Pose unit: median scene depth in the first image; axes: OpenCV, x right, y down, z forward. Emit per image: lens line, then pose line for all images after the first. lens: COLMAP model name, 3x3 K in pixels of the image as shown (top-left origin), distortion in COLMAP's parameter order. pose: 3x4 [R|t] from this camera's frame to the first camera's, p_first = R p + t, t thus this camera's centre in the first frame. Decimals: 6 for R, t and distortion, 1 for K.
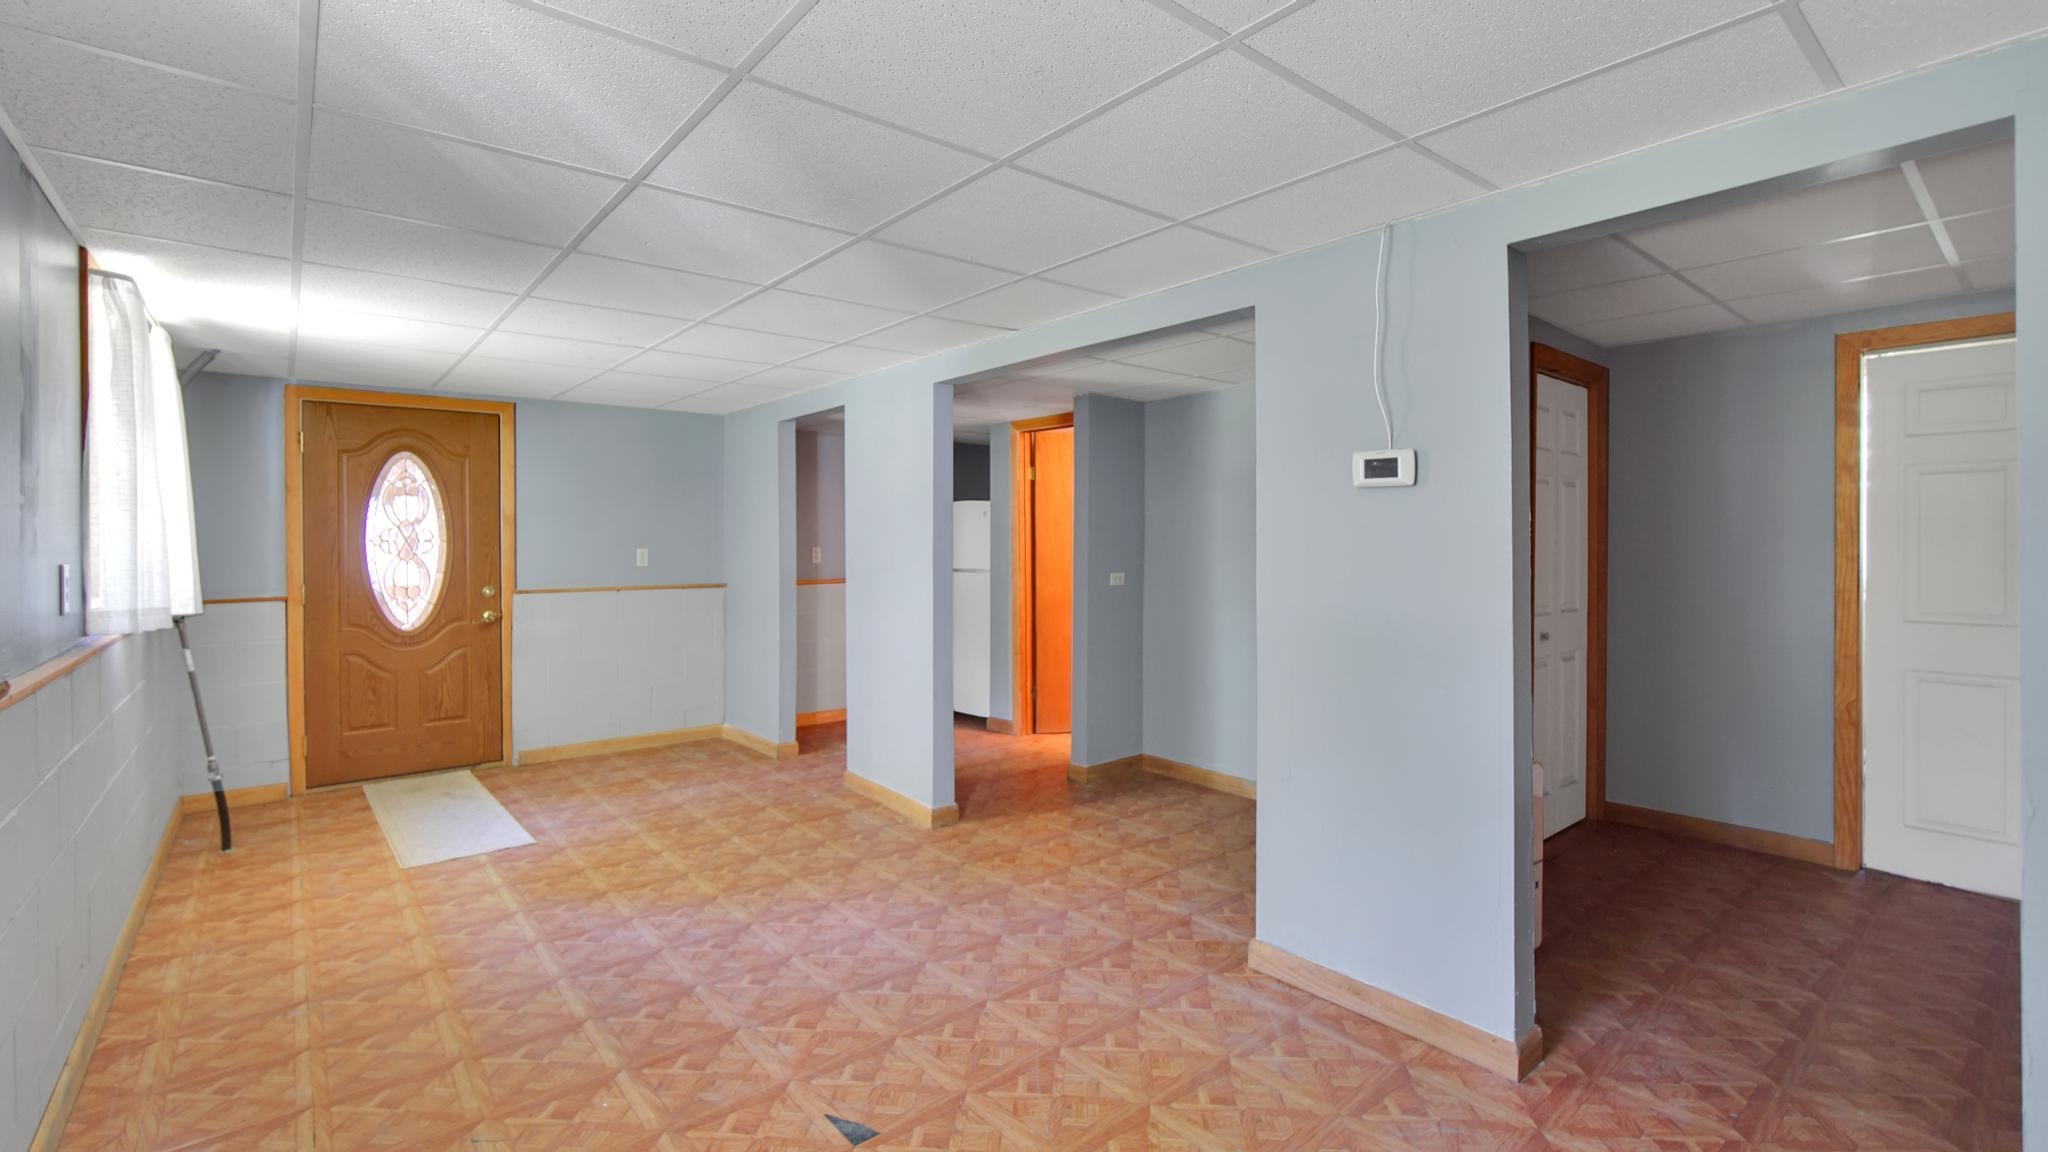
lens RADIAL K [[890.4, 0, 1023.8], [0, 890.4, 572.3], [0, 0, 1]] dist [0.003671, -0.000098]
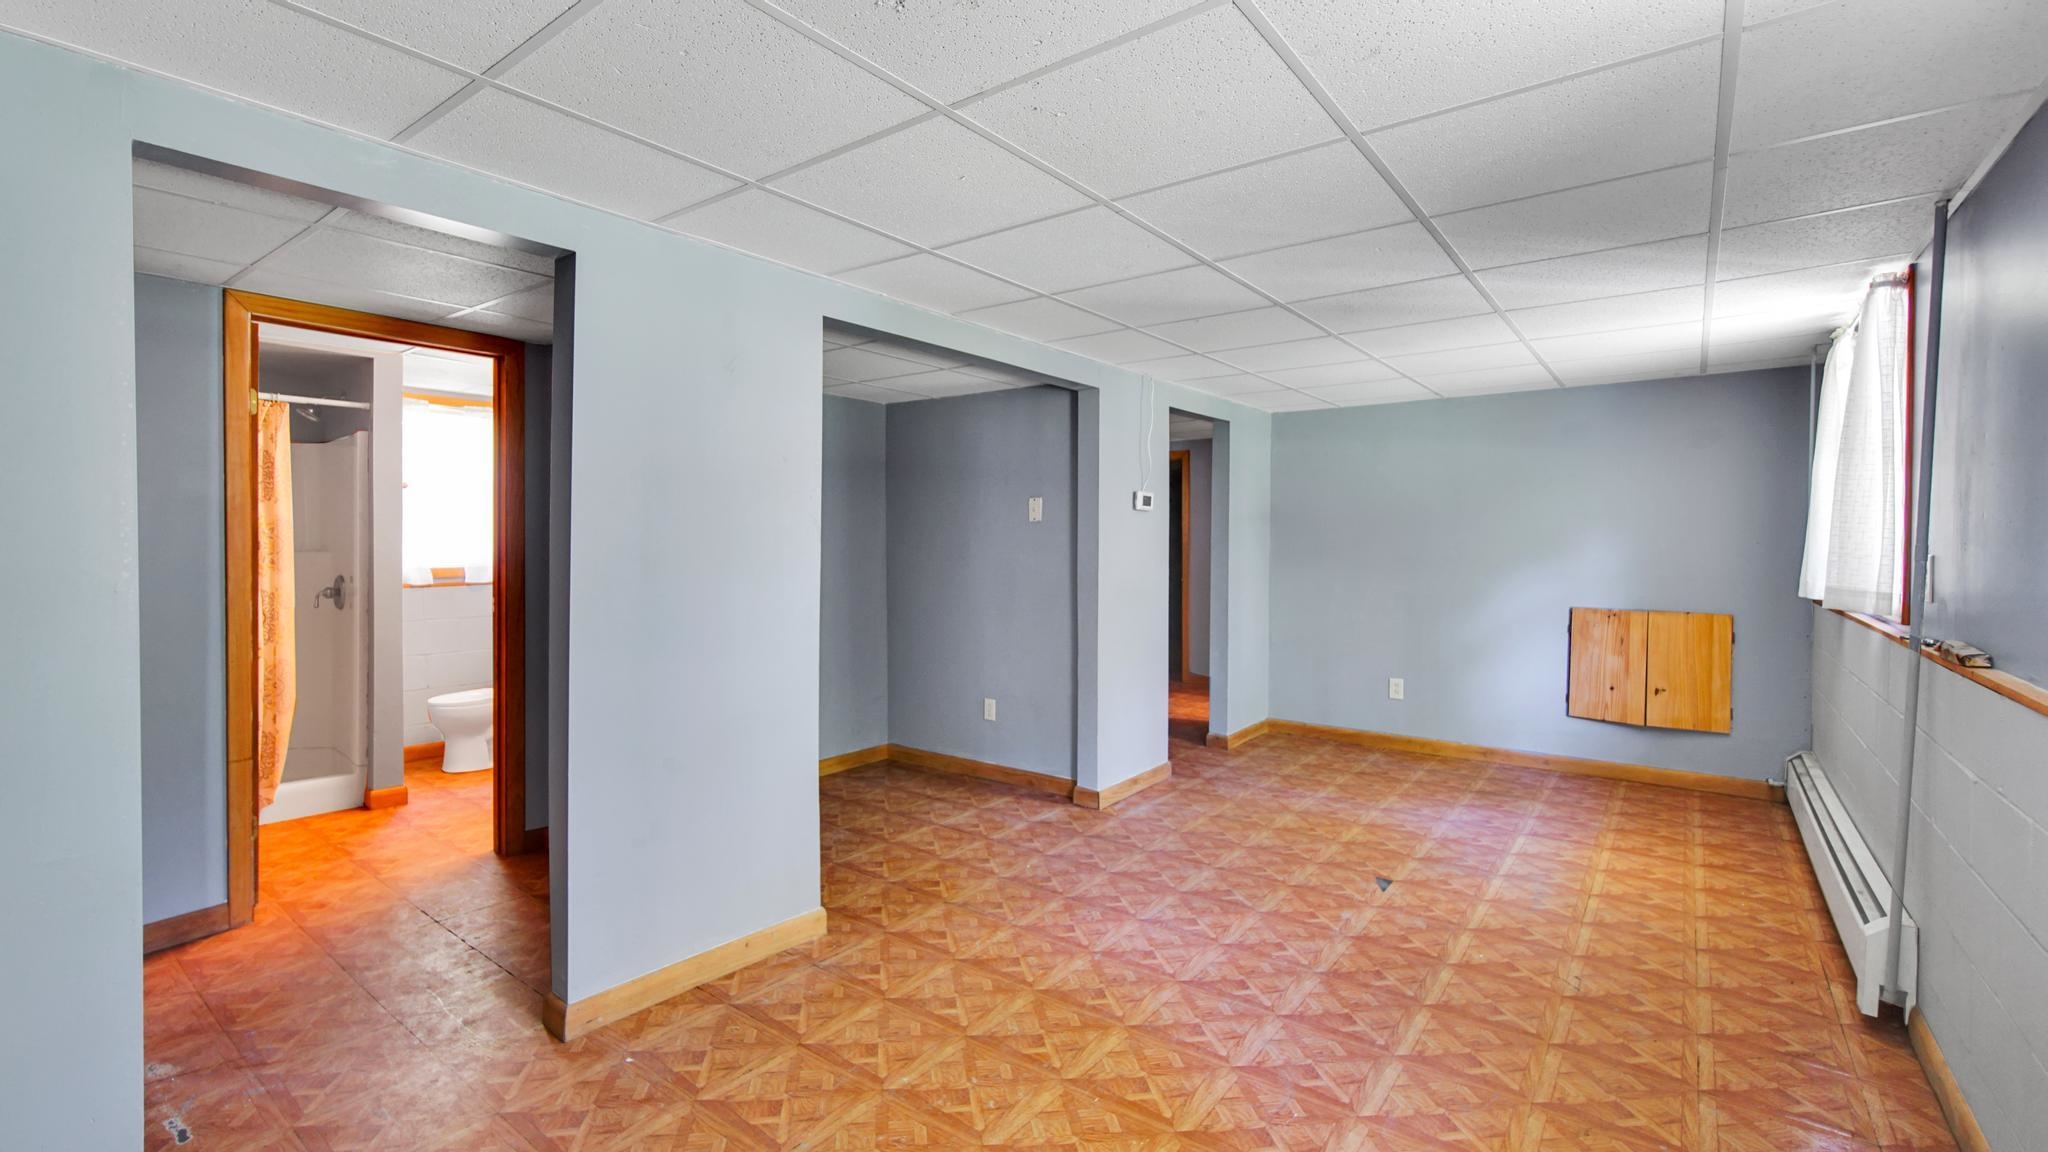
lens RADIAL K [[890.4, 0, 987.1], [0, 890.4, 539.5], [0, 0, 1]] dist [0.003671, -0.000098]
pose [[-0.210259, 0.004764, 0.977634, -1.156828], [0.026415, 0.999651, 0.000810, -0.034473], [-0.977289, 0.025995, -0.210311, 1.416665]]
